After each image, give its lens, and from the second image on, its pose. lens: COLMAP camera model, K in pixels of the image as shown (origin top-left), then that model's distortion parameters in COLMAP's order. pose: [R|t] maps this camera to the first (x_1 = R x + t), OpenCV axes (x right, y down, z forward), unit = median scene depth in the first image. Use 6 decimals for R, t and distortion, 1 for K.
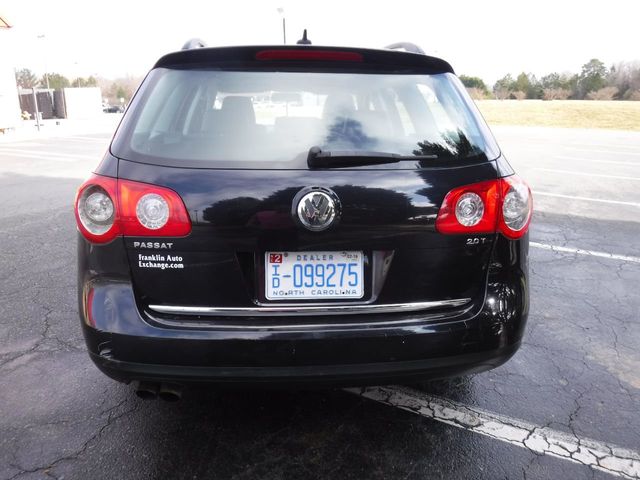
lens RADIAL K [[528.5, 0, 317.8], [0, 528.5, 239.5], [0, 0, 1]] dist [-0.096356, 0.043230]
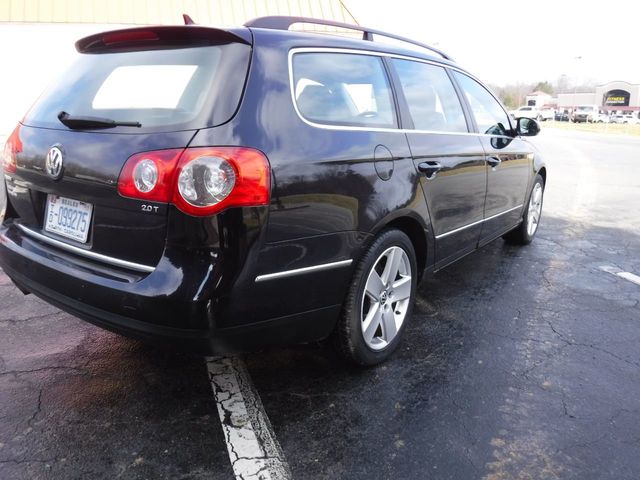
lens RADIAL K [[528.5, 0, 317.2], [0, 528.5, 241.5], [0, 0, 1]] dist [-0.096356, 0.043230]
pose [[0.738296, 0.172724, -0.651986, 1.104092], [-0.181948, 0.981820, 0.054070, -0.043528], [0.649472, 0.078708, 0.756301, 0.428278]]
